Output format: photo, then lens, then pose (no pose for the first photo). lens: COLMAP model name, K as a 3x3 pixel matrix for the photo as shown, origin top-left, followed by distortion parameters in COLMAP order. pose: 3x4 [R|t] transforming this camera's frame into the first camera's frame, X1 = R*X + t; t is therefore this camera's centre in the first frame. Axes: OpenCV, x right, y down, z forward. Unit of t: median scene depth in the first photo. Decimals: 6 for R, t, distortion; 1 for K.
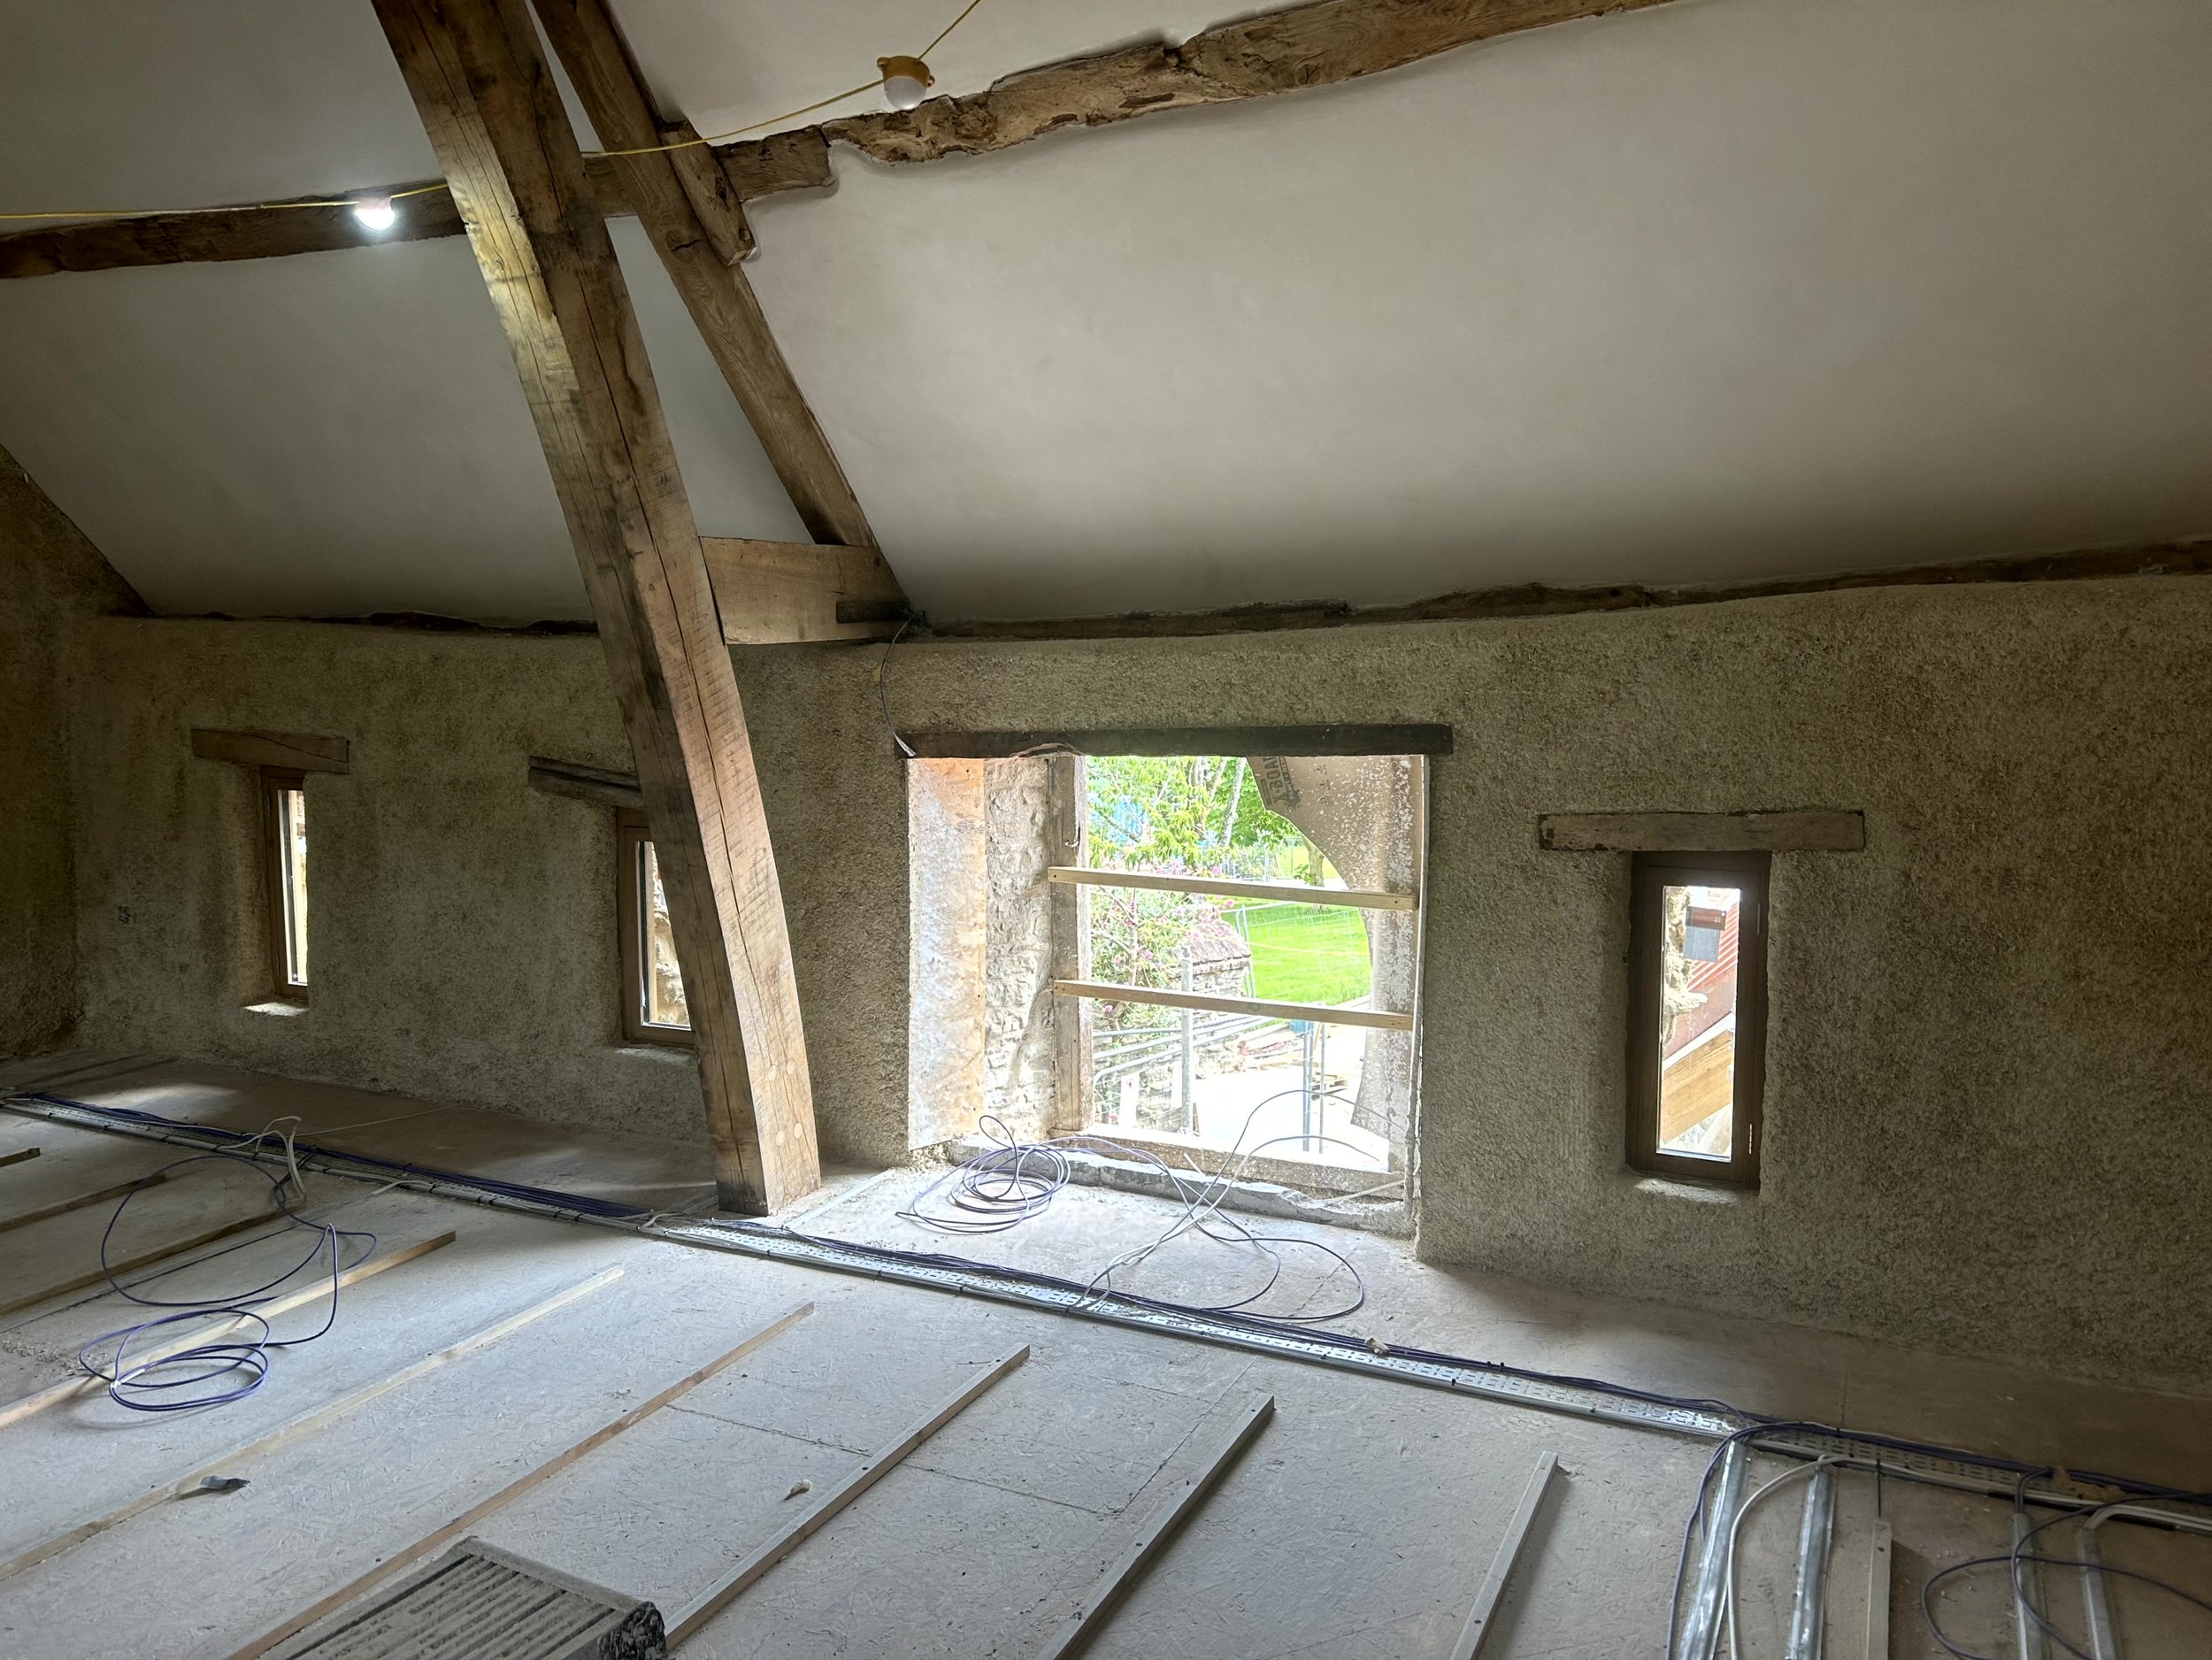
lens RADIAL K [[1657.4, 0, 1102.7], [0, 1657.4, 827.5], [0, 0, 1]] dist [0.053617, -0.052277]
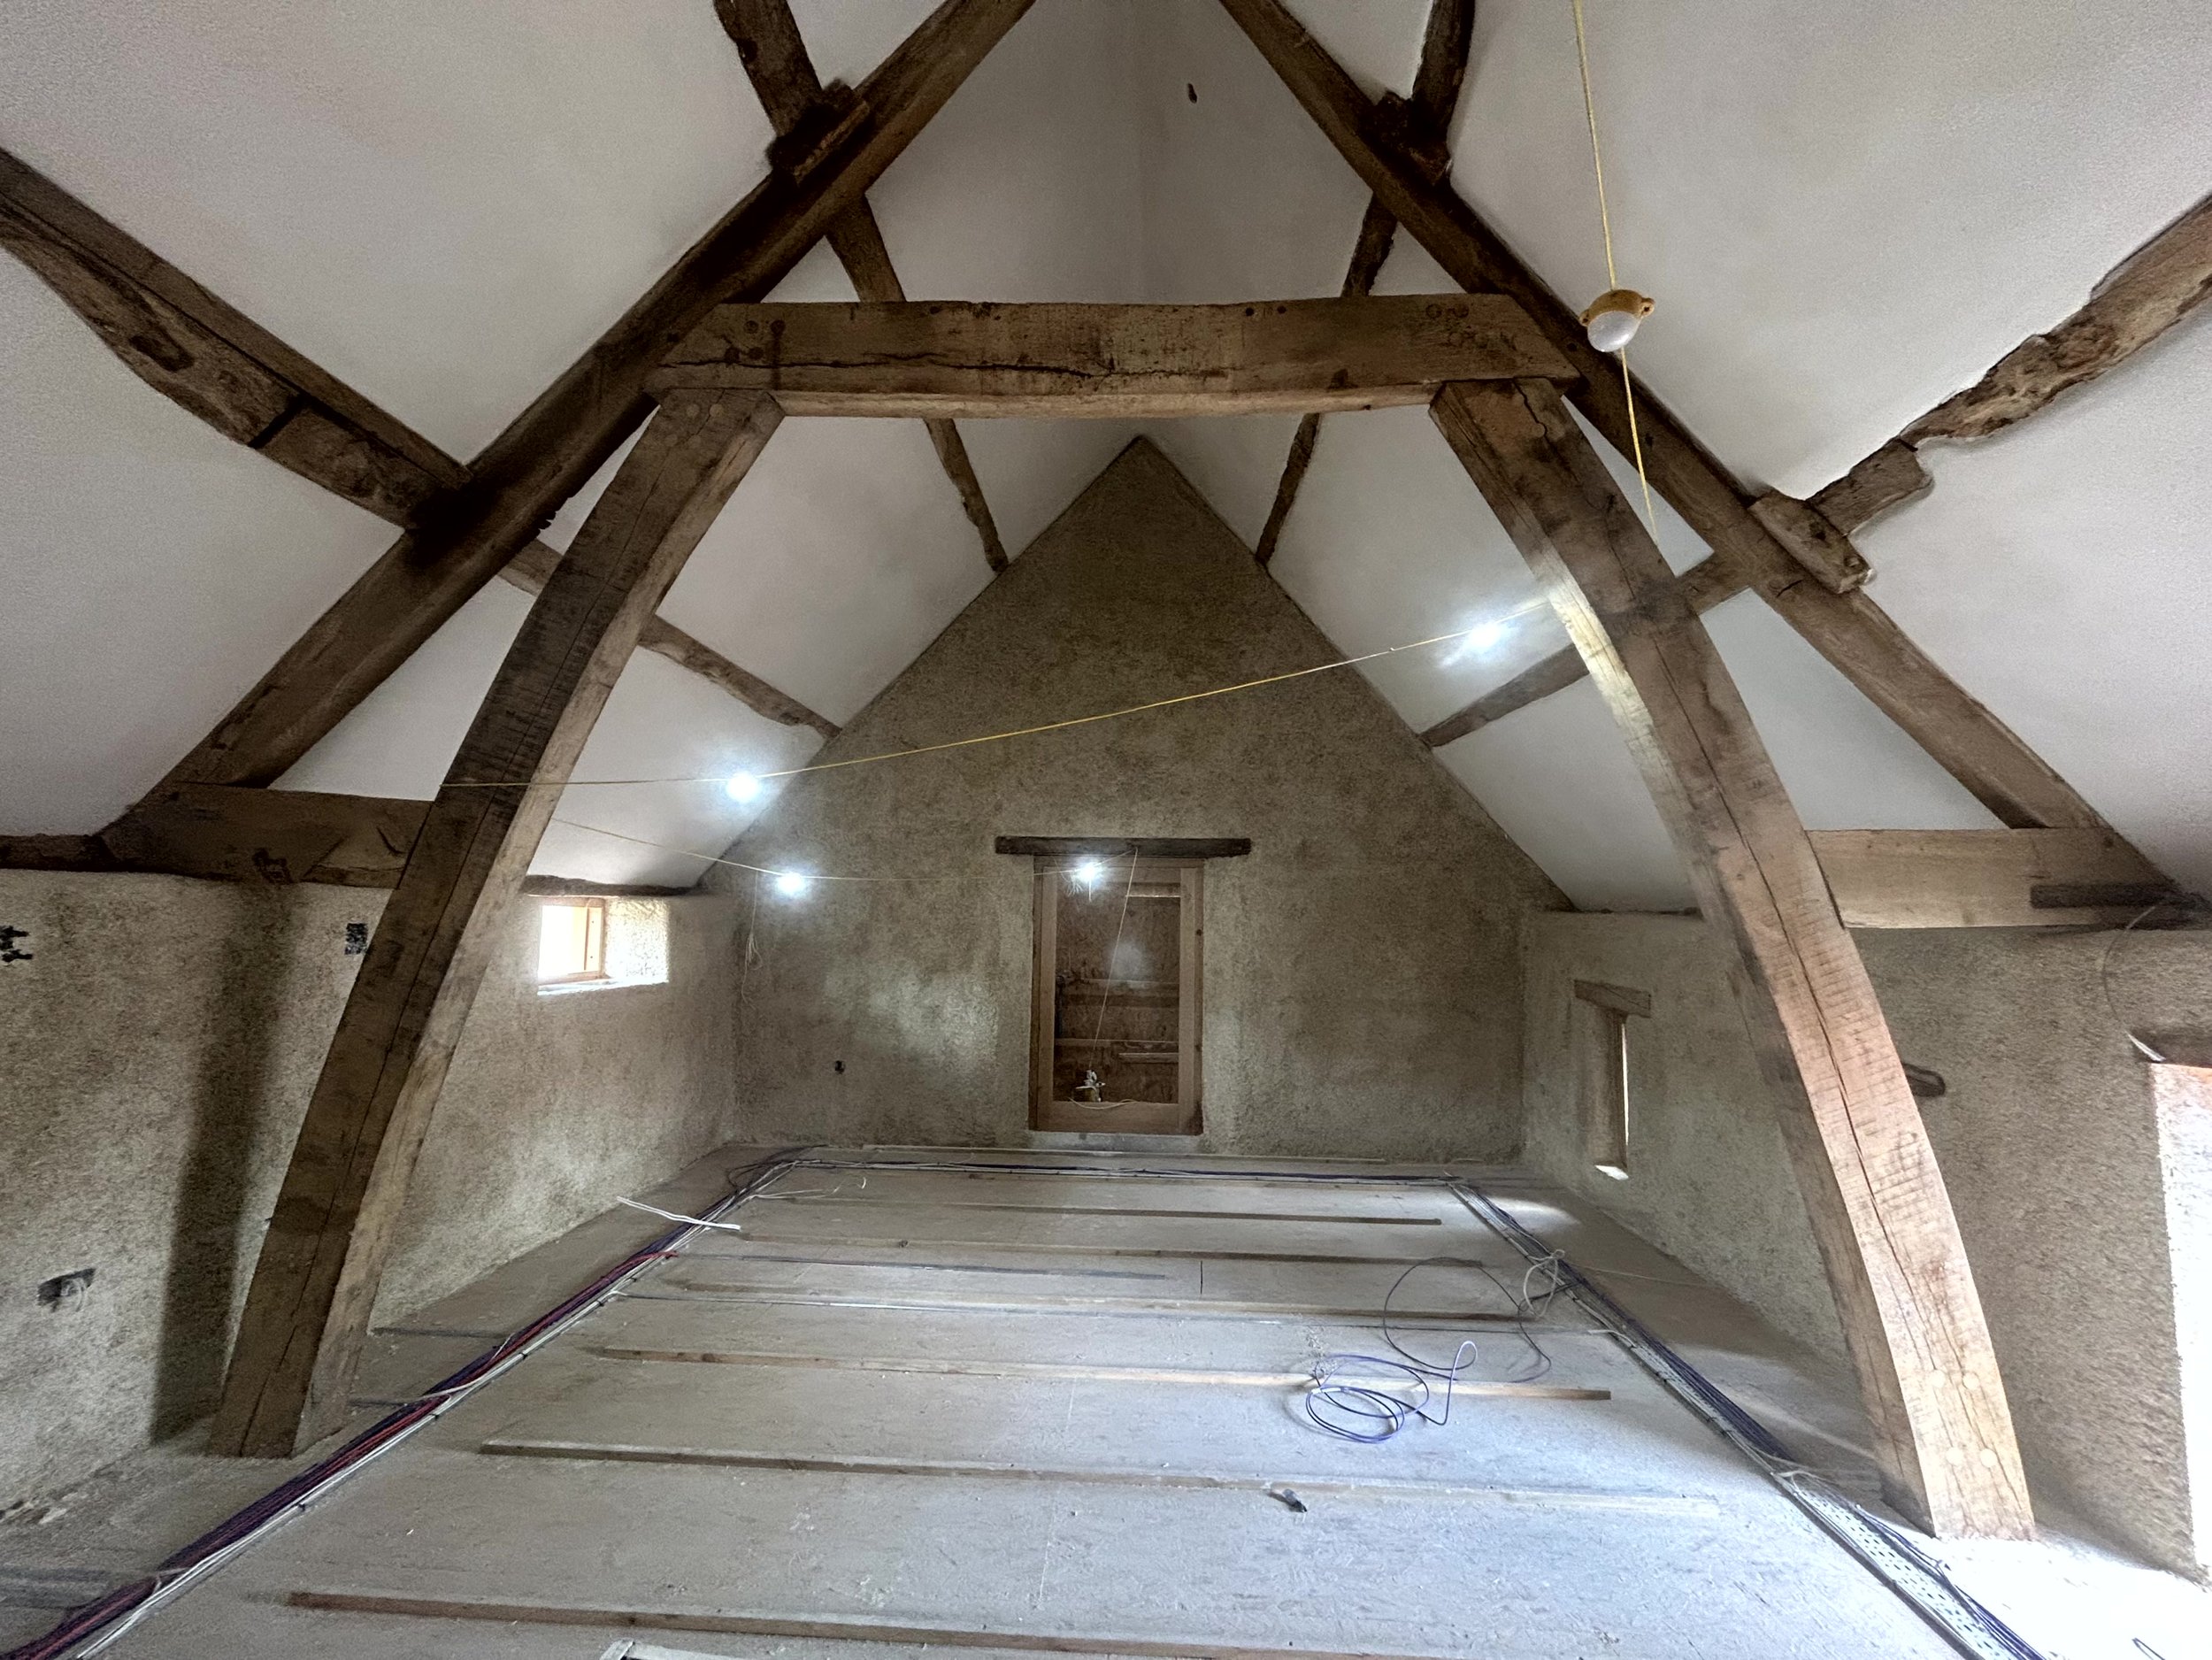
lens RADIAL K [[889.4, 0, 1105.7], [0, 889.4, 833.6], [0, 0, 1]] dist [-0.001736, 0.000680]
pose [[0.388220, -0.085148, -0.917625, 0.105813], [-0.117077, 0.983098, -0.140755, -0.030366], [0.914100, 0.162076, 0.371689, 0.309480]]
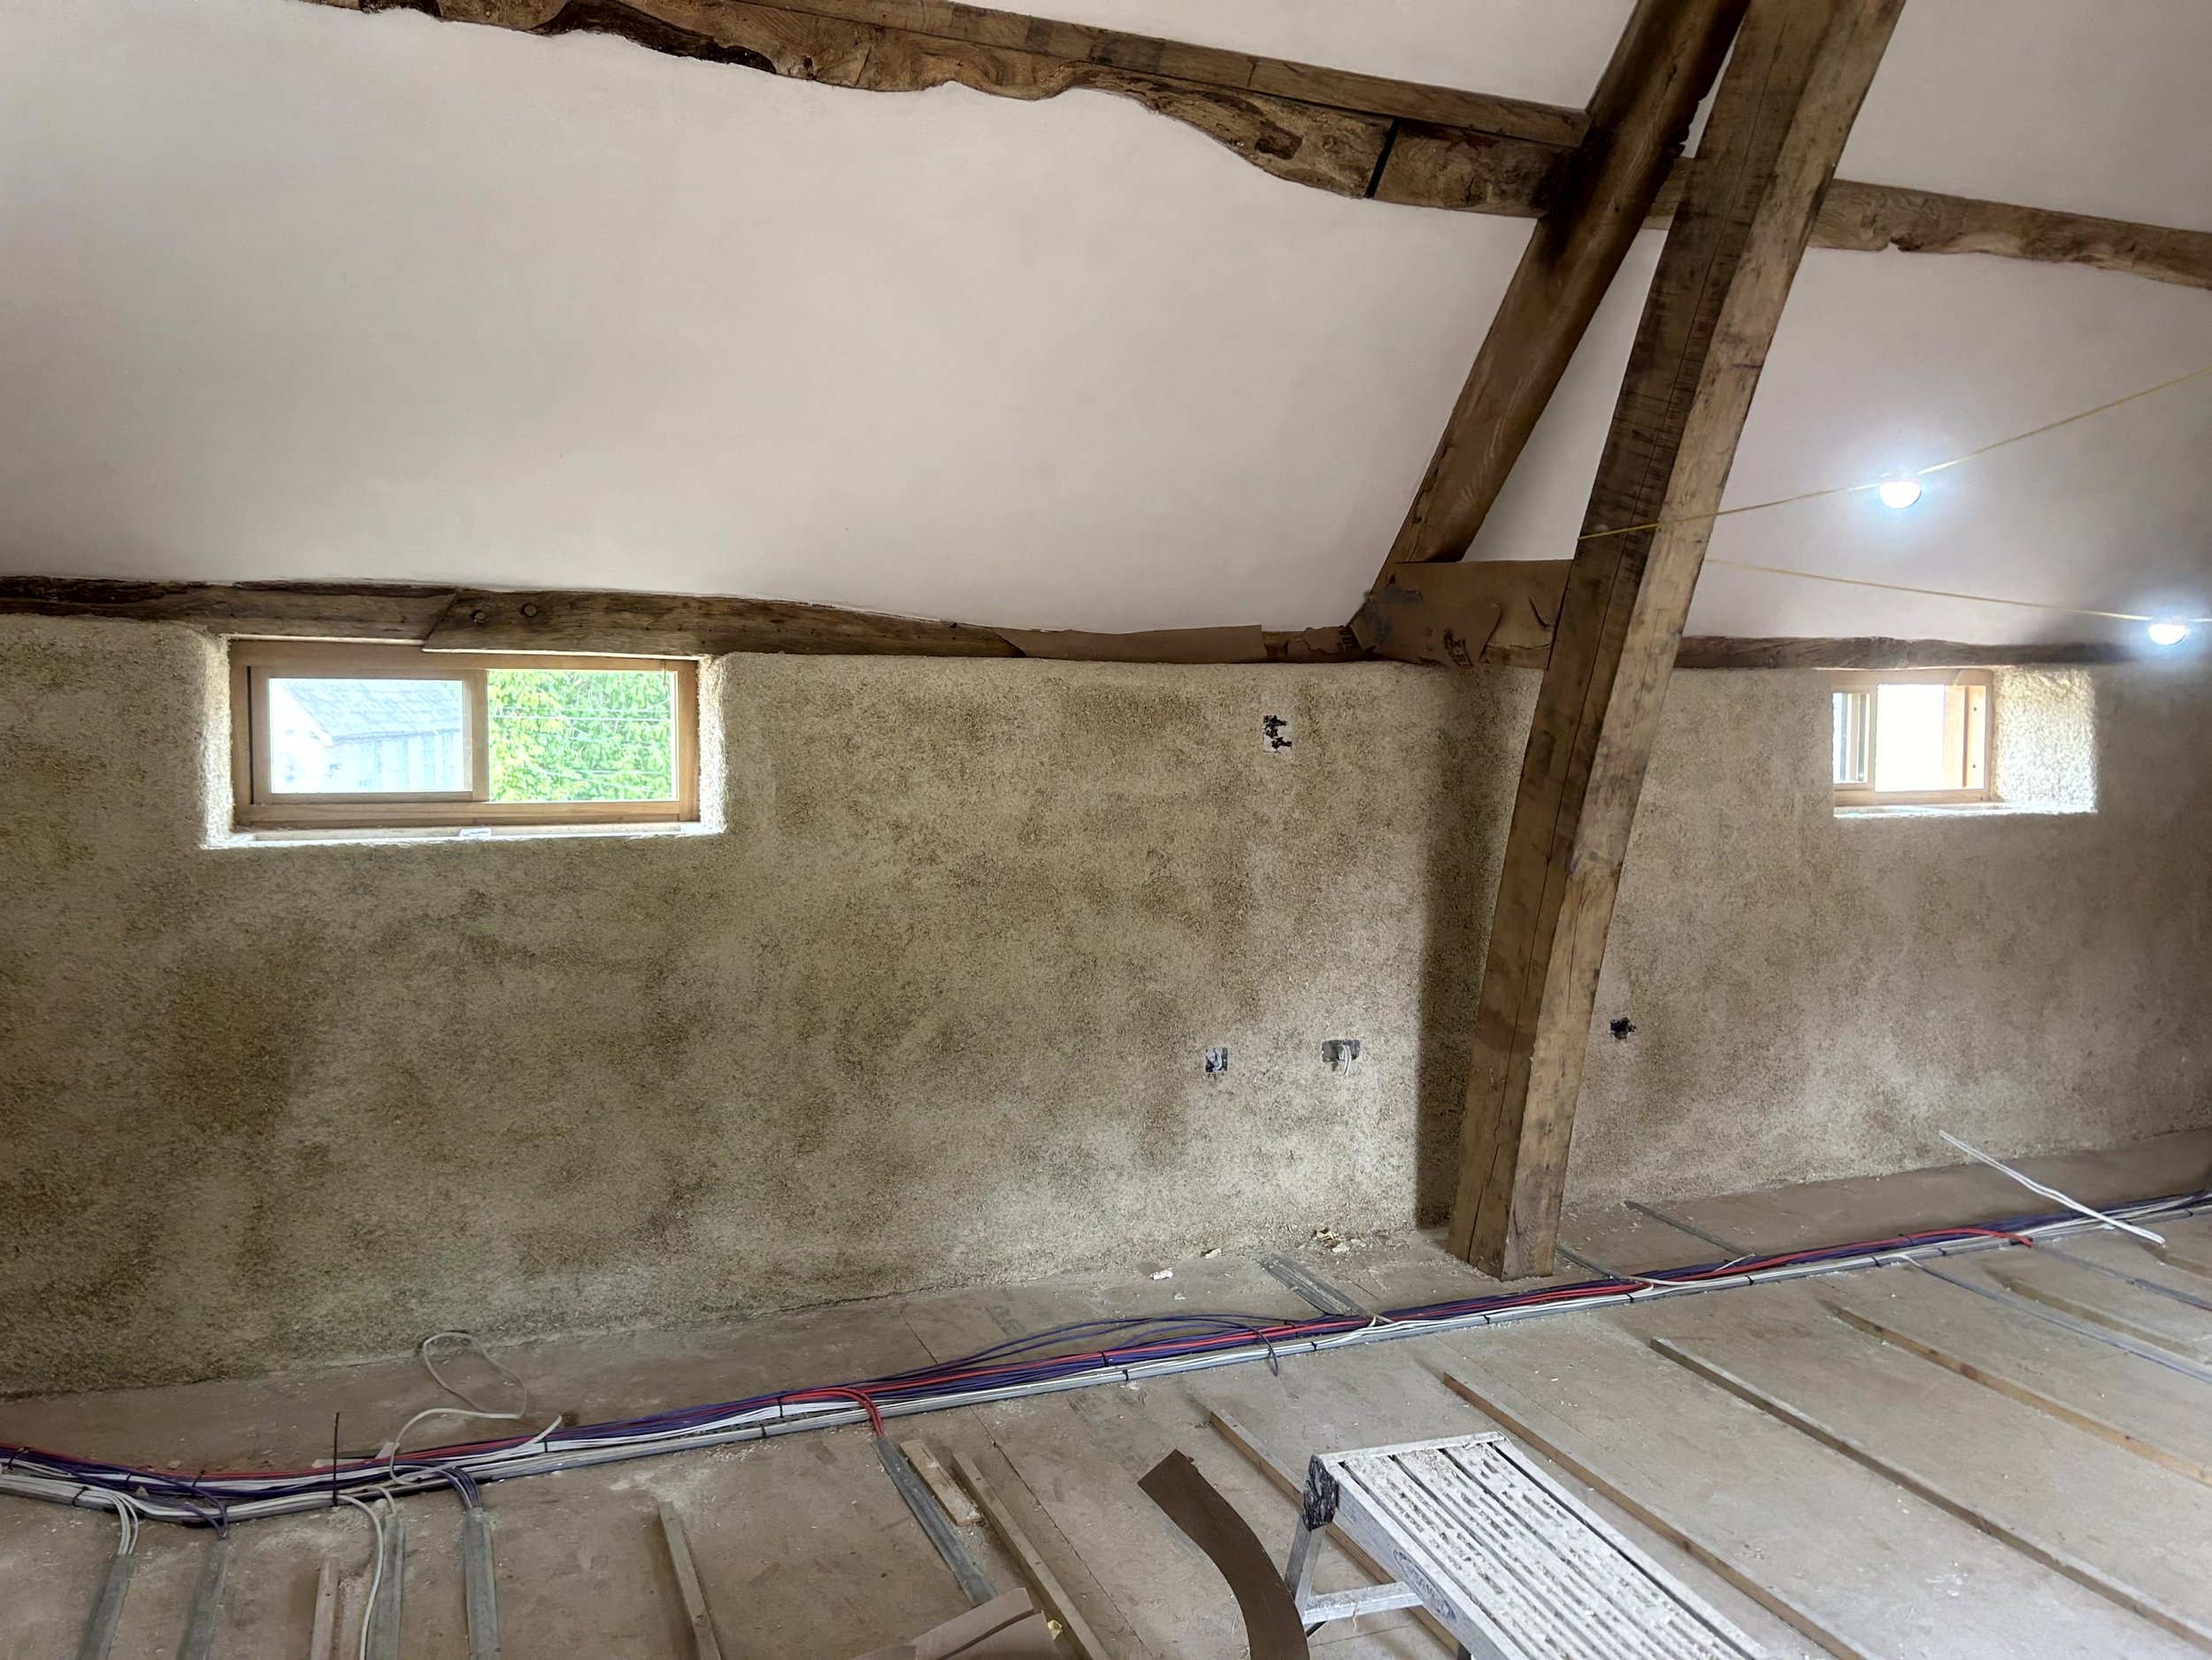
lens RADIAL K [[1657.4, 0, 1095.6], [0, 1657.4, 802.5], [0, 0, 1]] dist [0.053617, -0.052277]
pose [[-0.682791, 0.045829, -0.729175, 0.218874], [-0.081854, 0.986949, 0.138677, -0.055313], [0.726014, 0.154373, -0.670129, 0.537721]]
